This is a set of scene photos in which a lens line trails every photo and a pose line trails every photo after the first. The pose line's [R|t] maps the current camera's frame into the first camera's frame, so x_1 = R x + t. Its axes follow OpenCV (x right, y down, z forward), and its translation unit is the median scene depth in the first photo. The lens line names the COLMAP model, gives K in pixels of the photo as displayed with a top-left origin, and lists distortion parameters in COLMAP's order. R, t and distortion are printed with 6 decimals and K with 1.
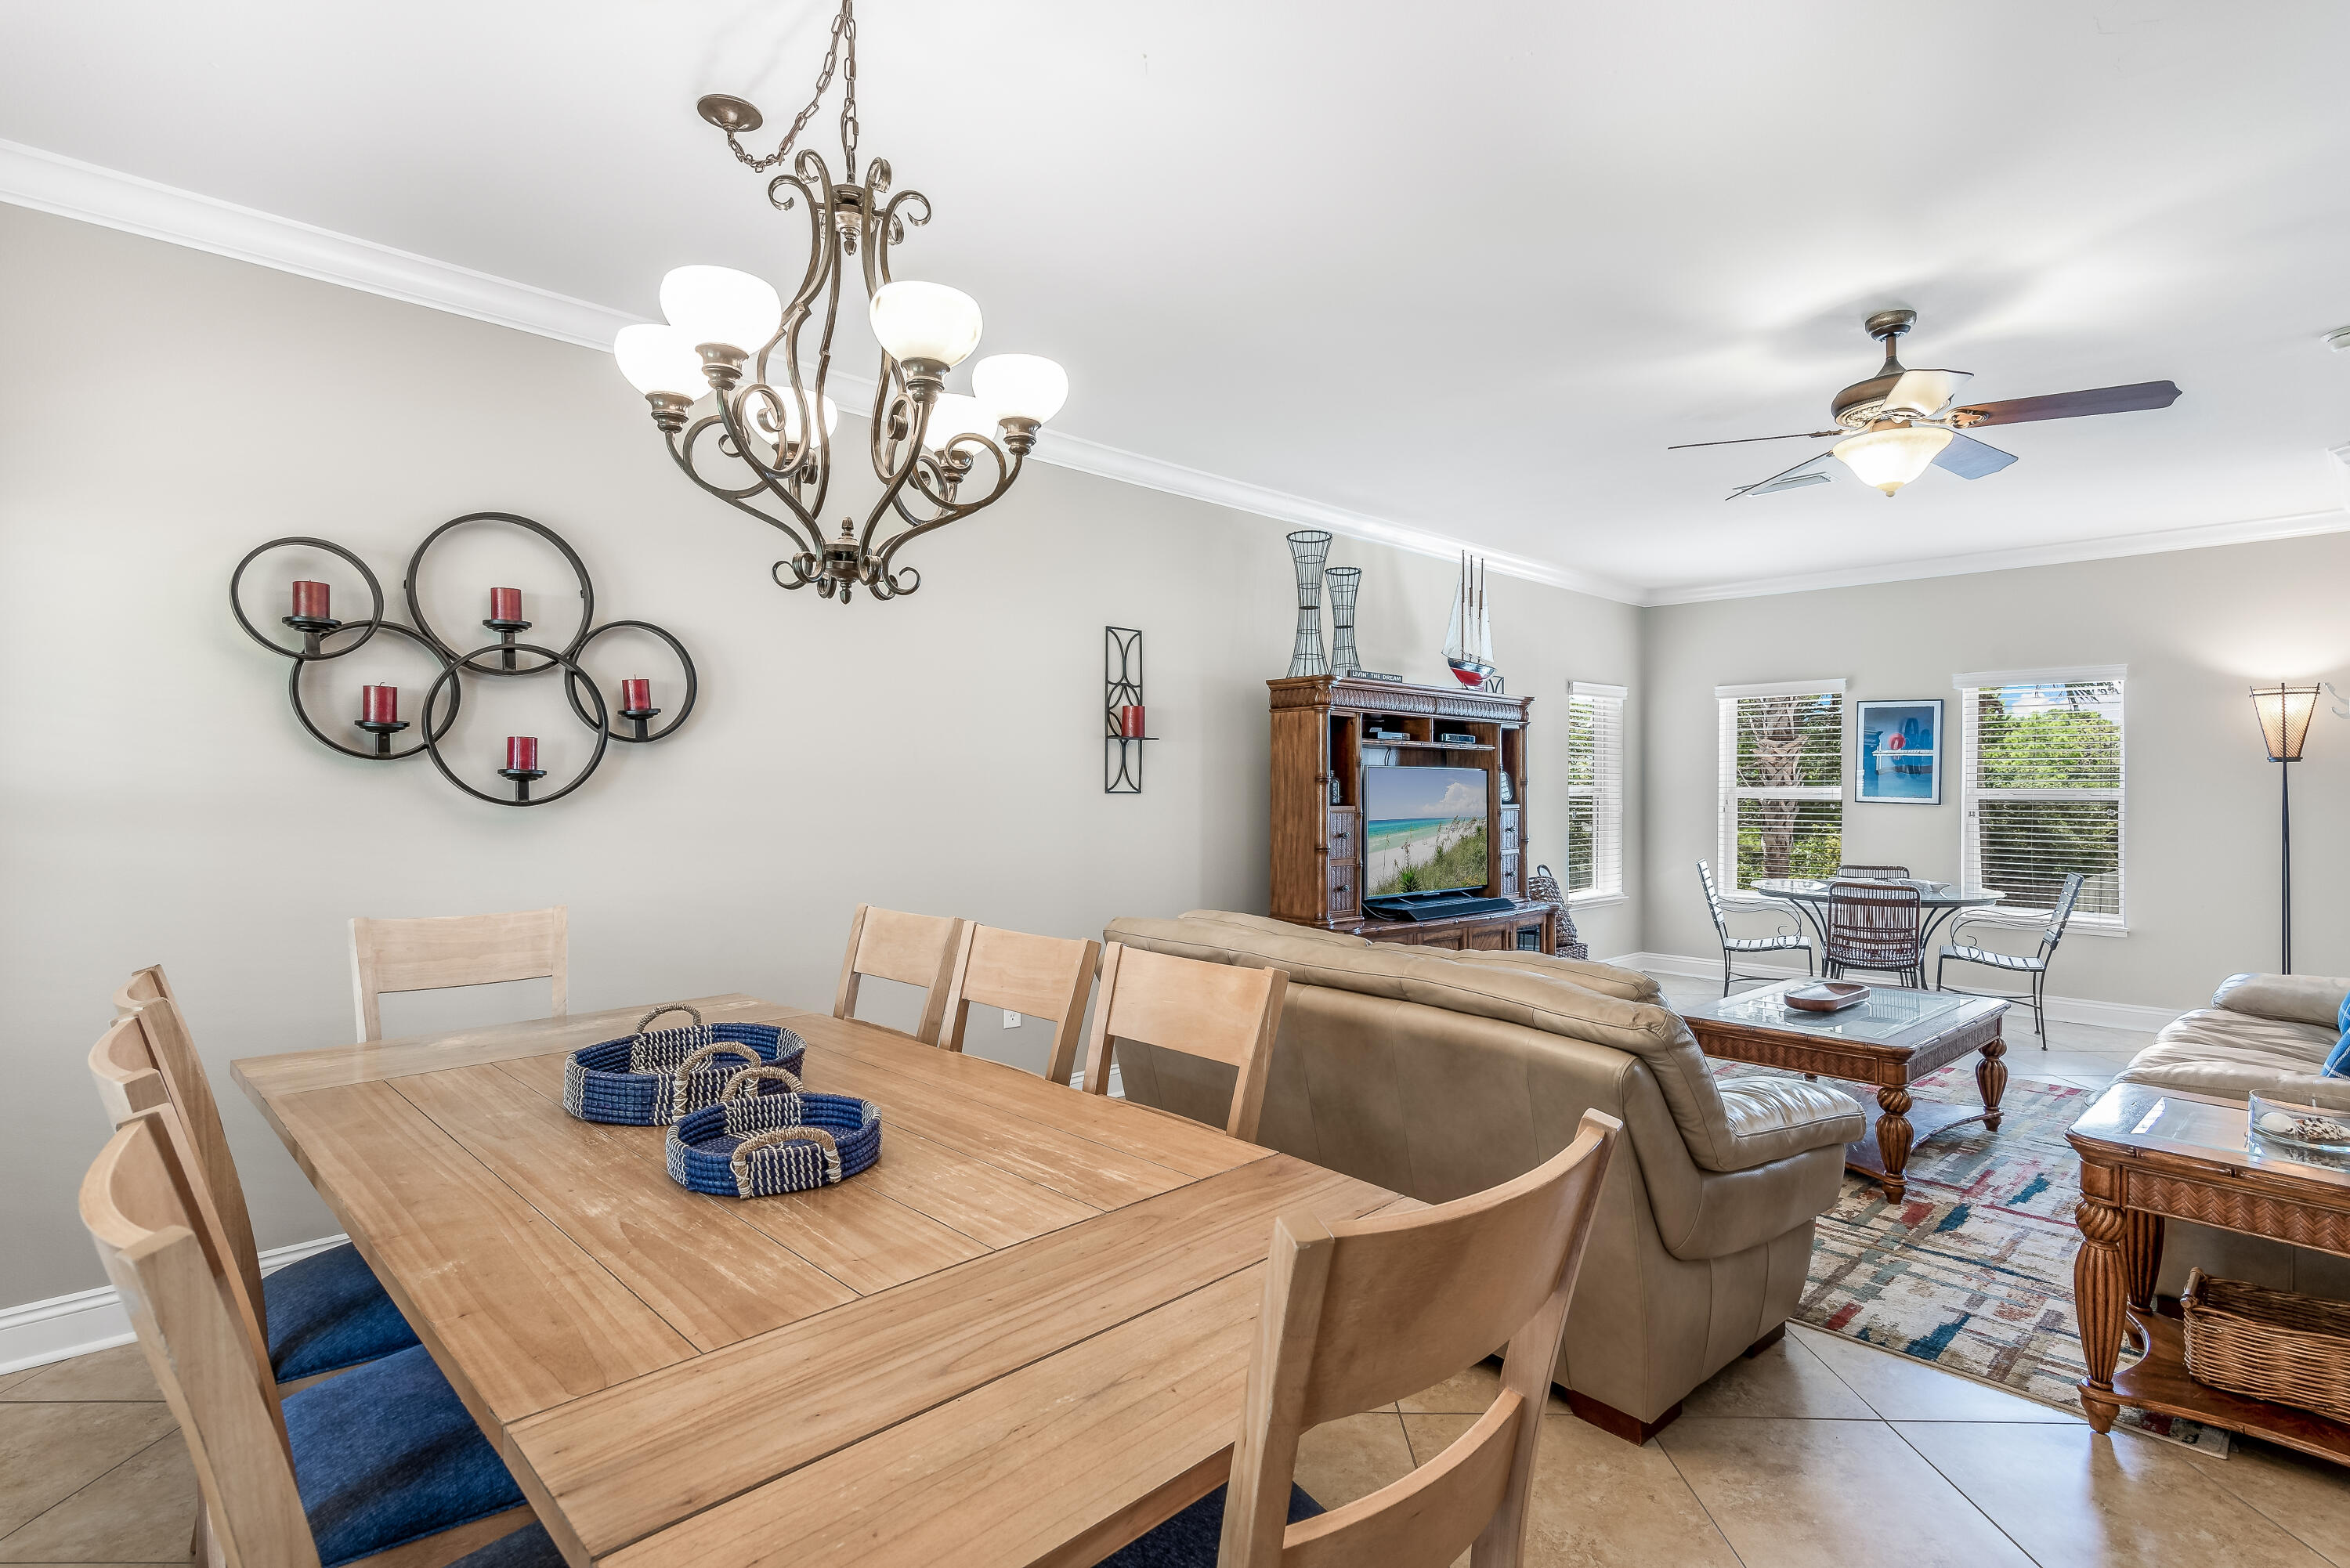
lens RADIAL K [[1139.0, 0, 1164.4], [0, 1139.0, 791.9], [0, 0, 1]] dist [0.000537, 0.000028]
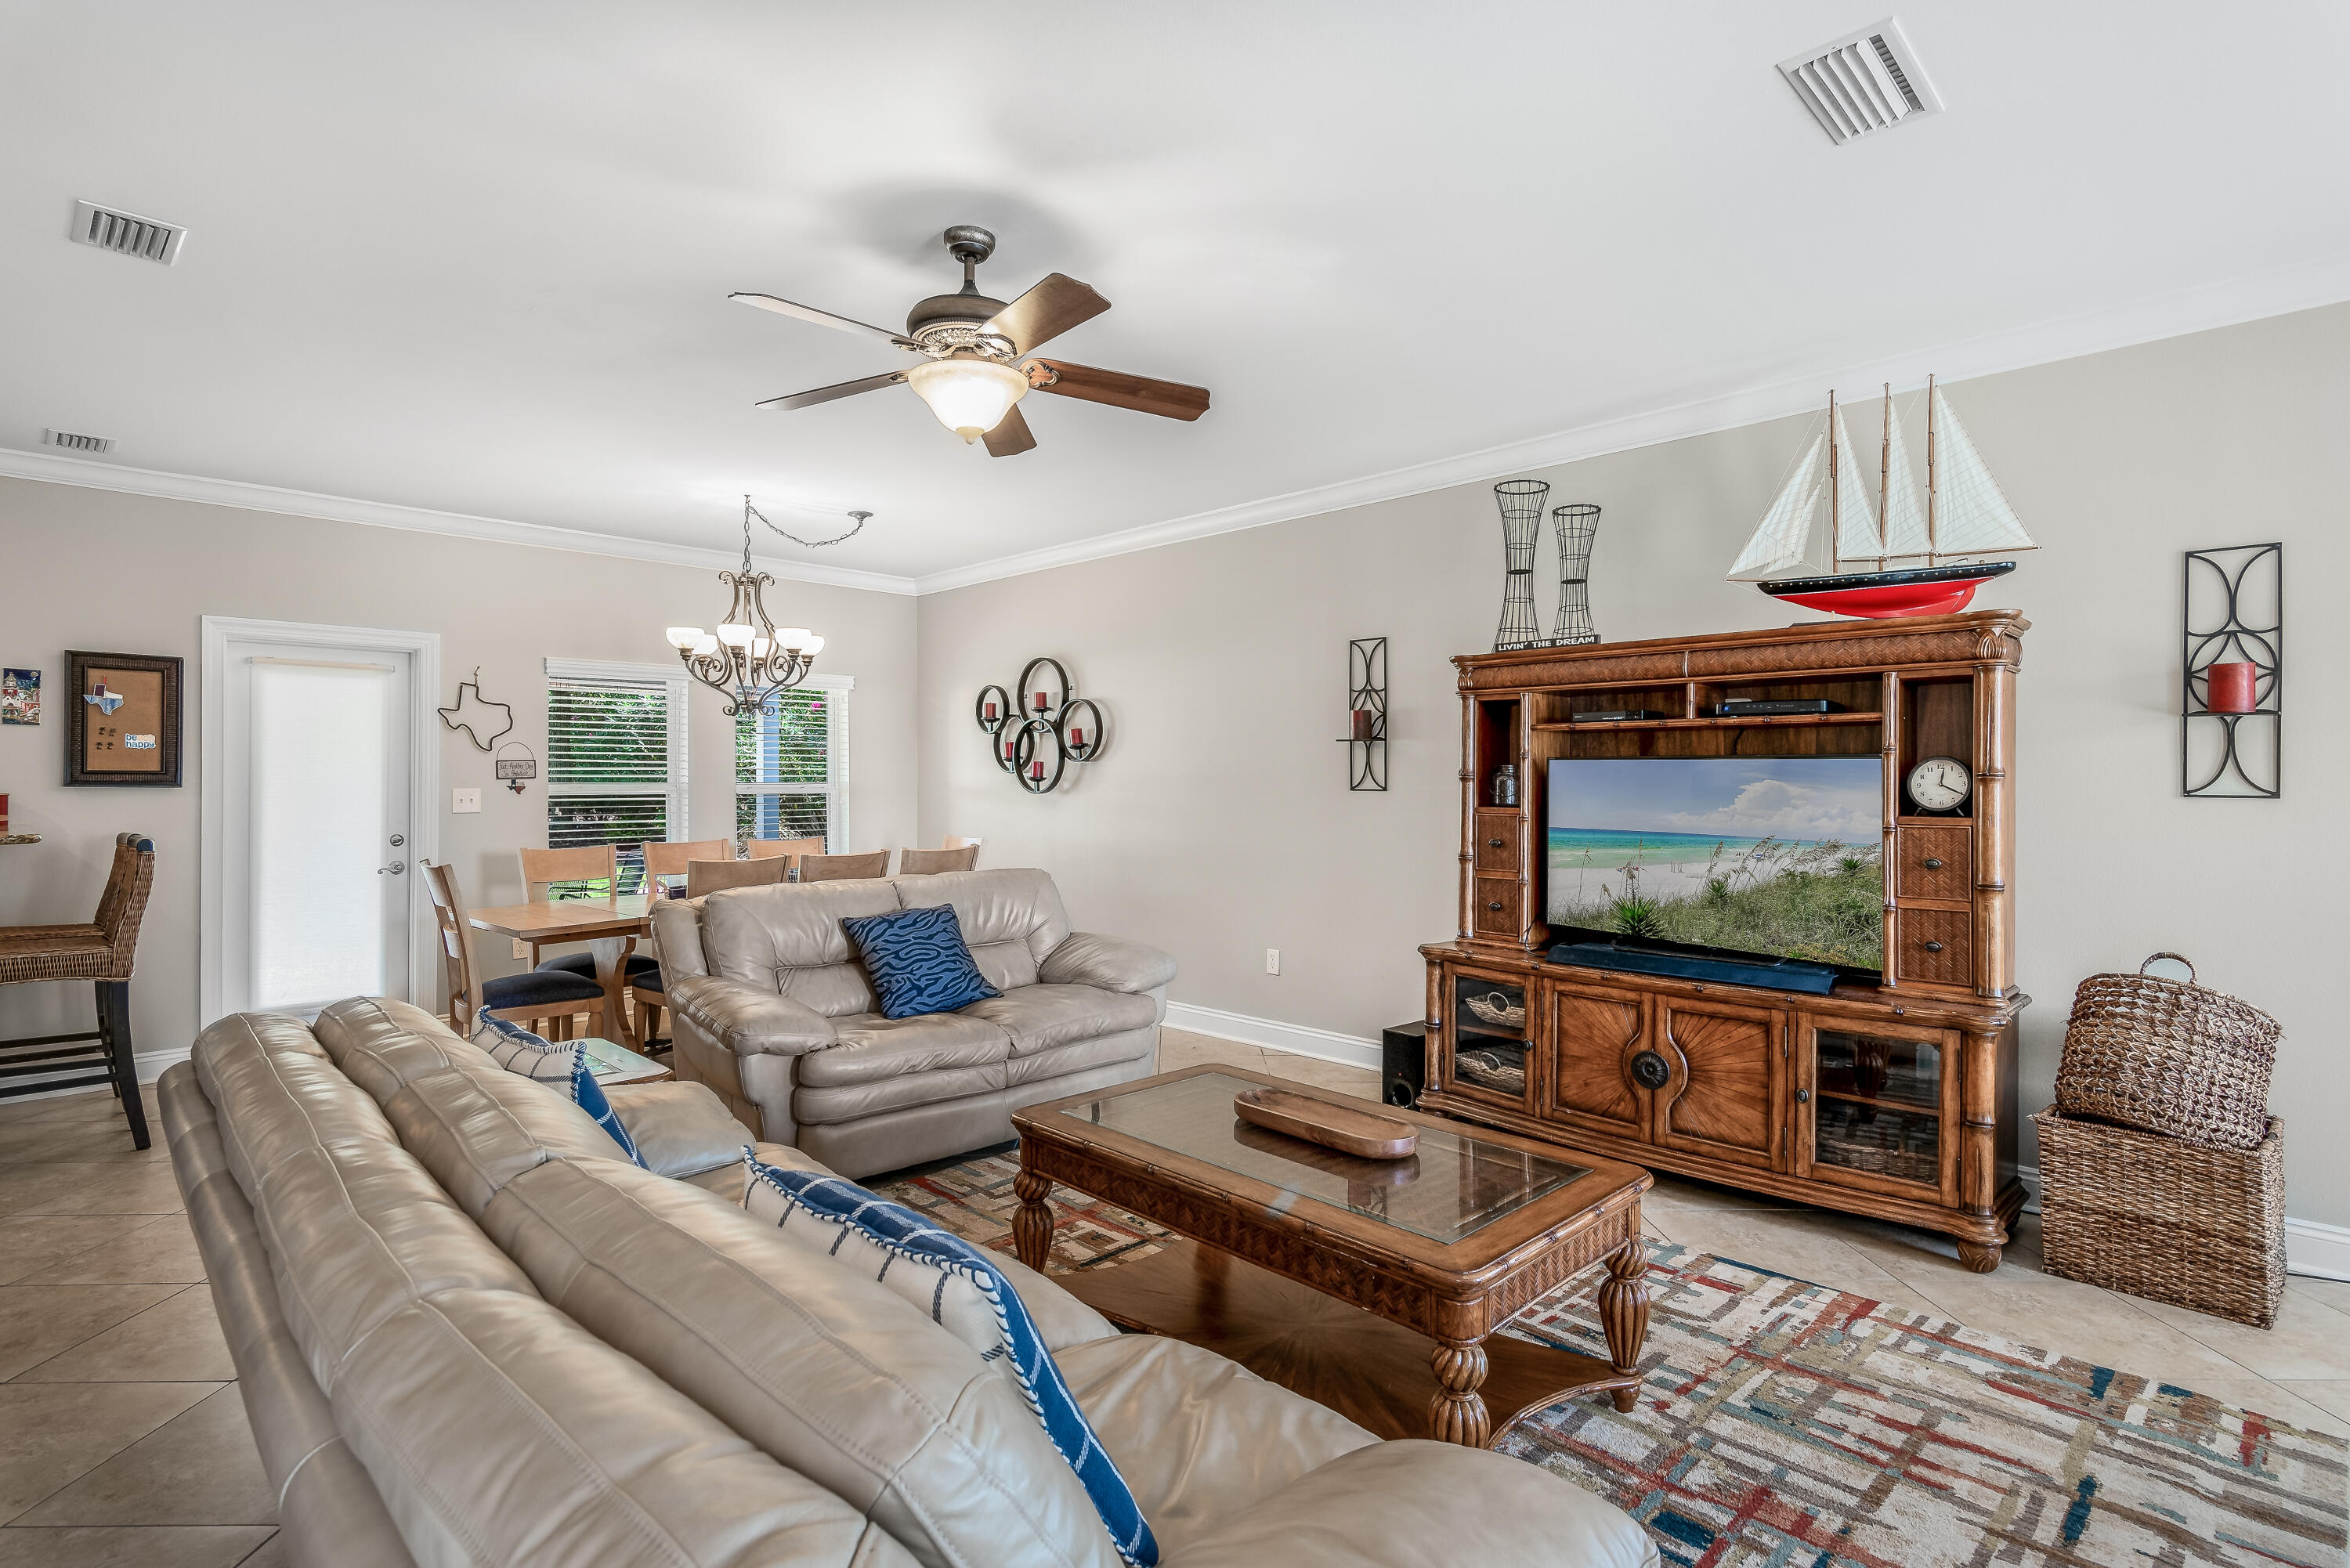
lens RADIAL K [[1139.0, 0, 1177.7], [0, 1139.0, 783.1], [0, 0, 1]] dist [0.000537, 0.000028]
pose [[0.000988, 0.002971, -0.999995, 1.043128], [-0.004239, 0.999987, 0.002966, -0.008940], [0.999991, 0.004236, 0.001000, 0.817657]]
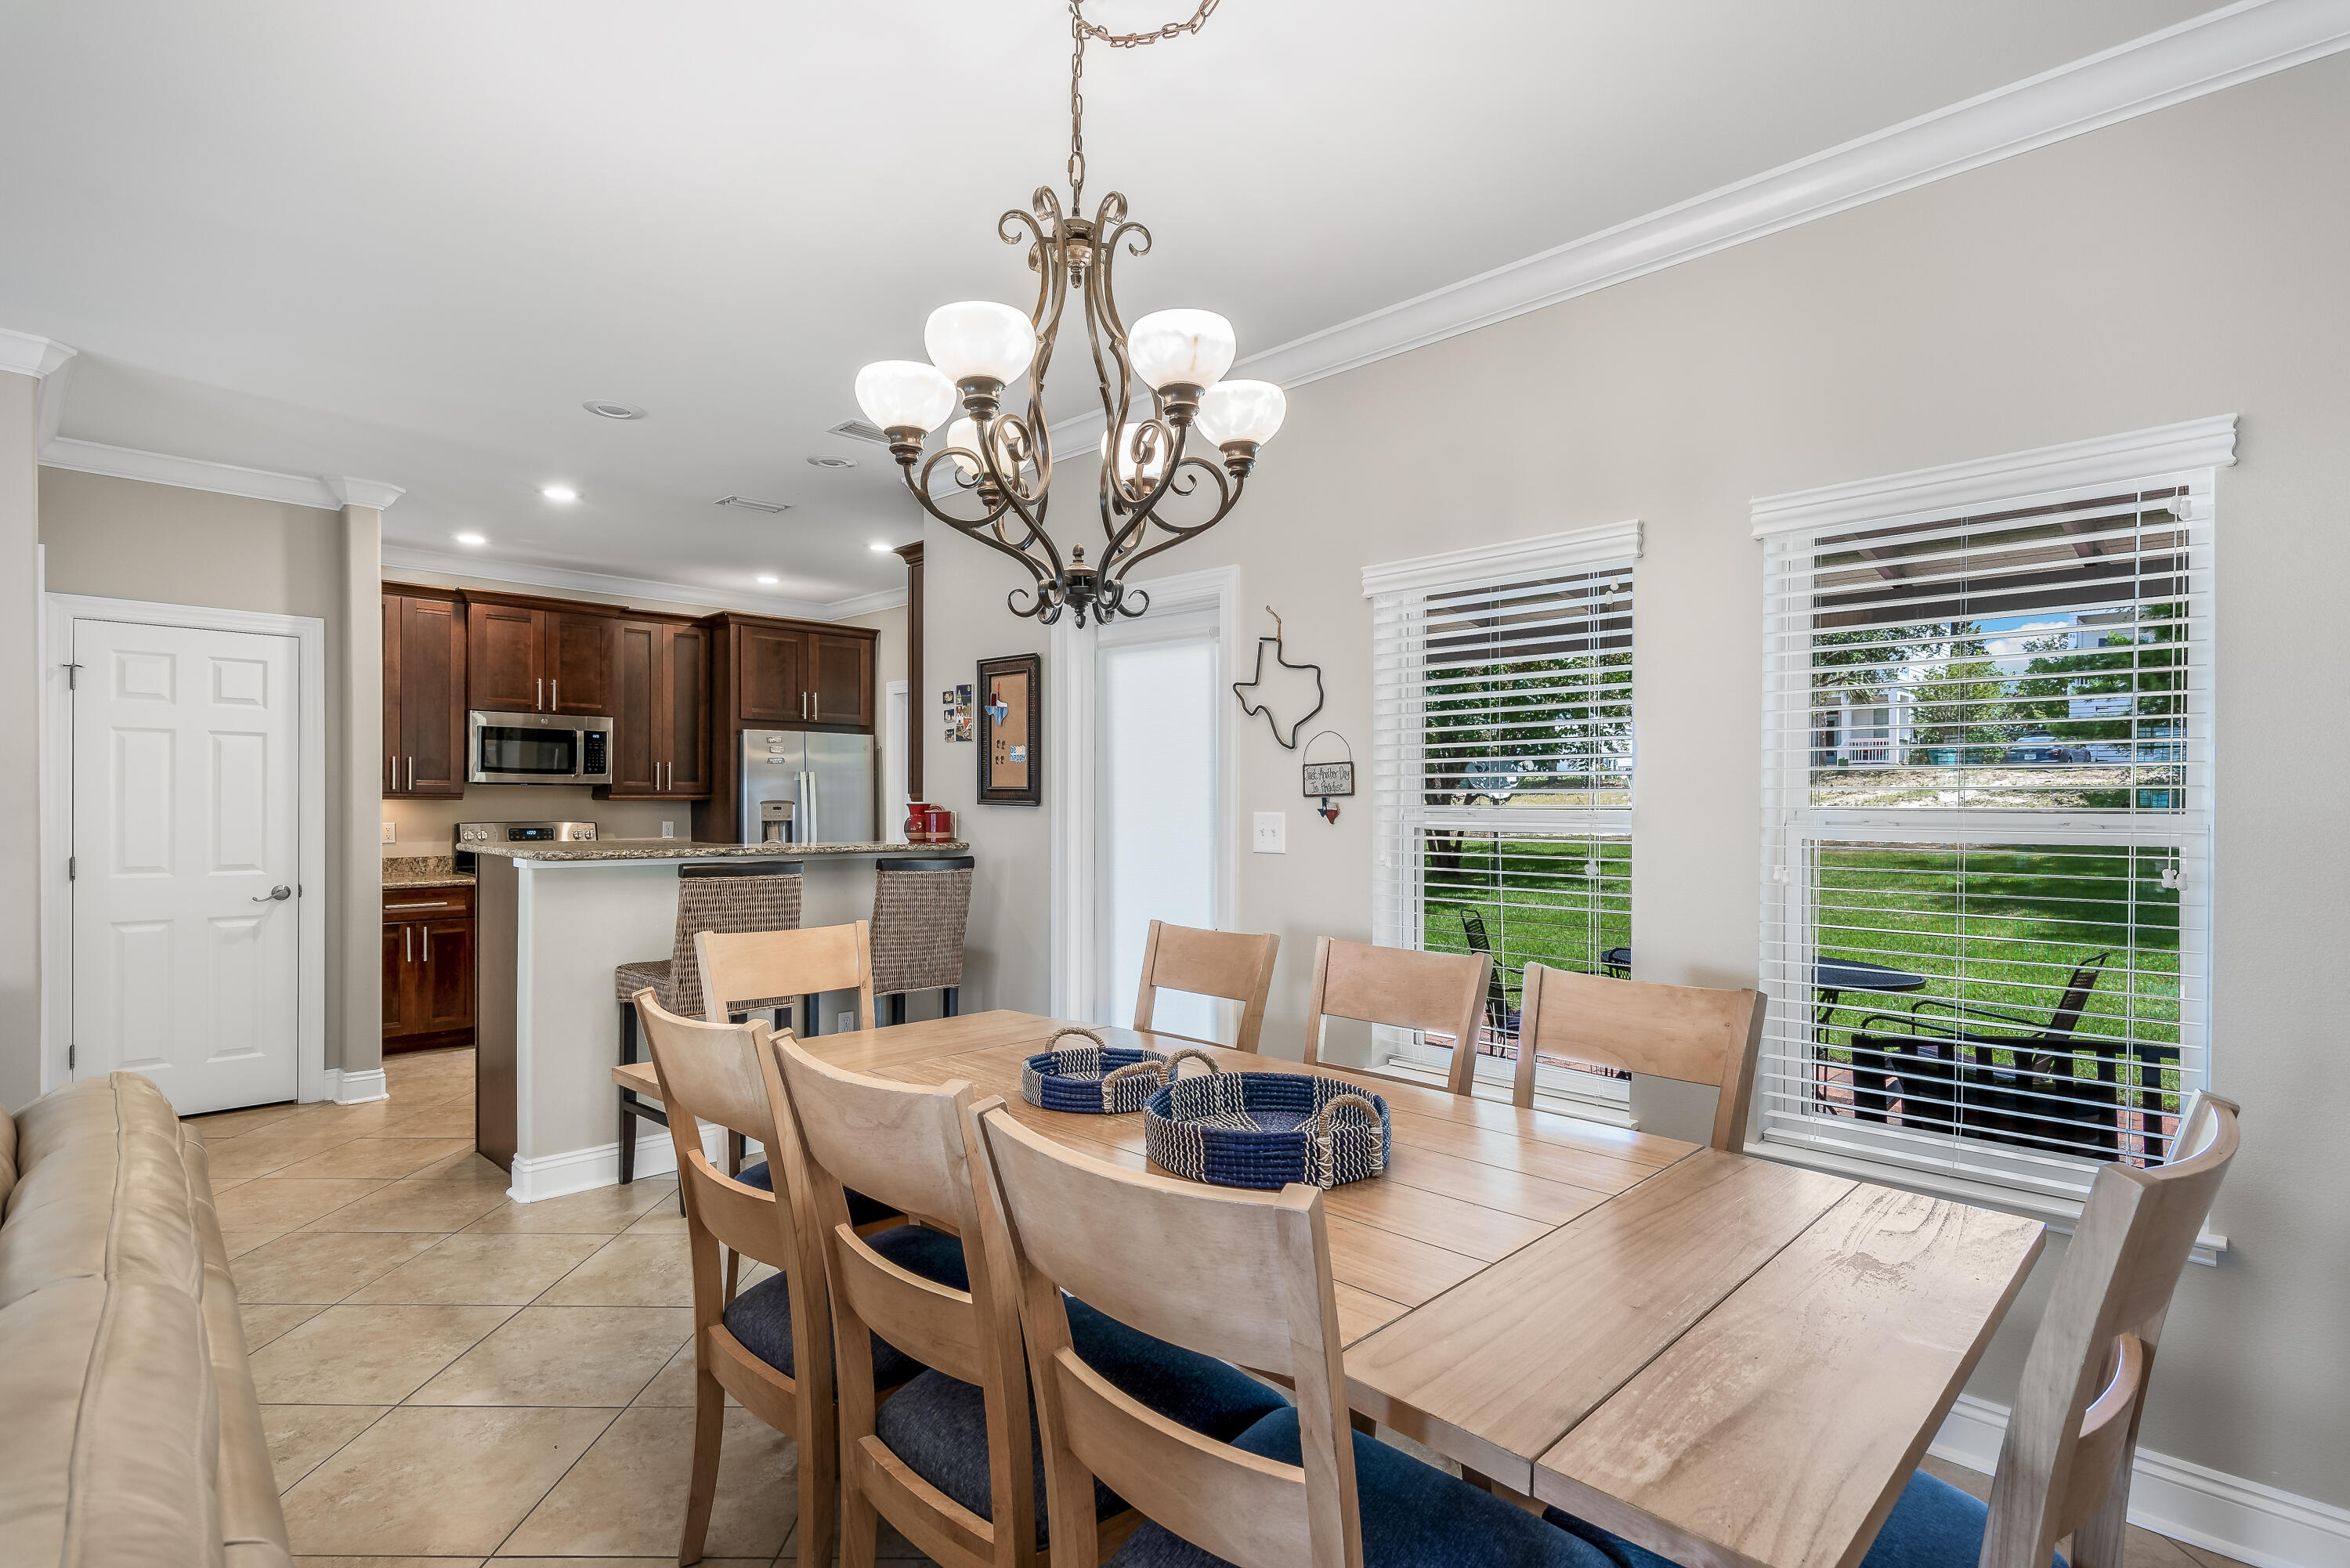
lens RADIAL K [[1139.0, 0, 1185.4], [0, 1139.0, 800.0], [0, 0, 1]] dist [0.000537, 0.000028]
pose [[-0.999875, -0.004138, -0.015276, -0.143121], [-0.004199, 0.999983, 0.003966, -0.007249], [0.015259, 0.004030, -0.999875, 0.785509]]
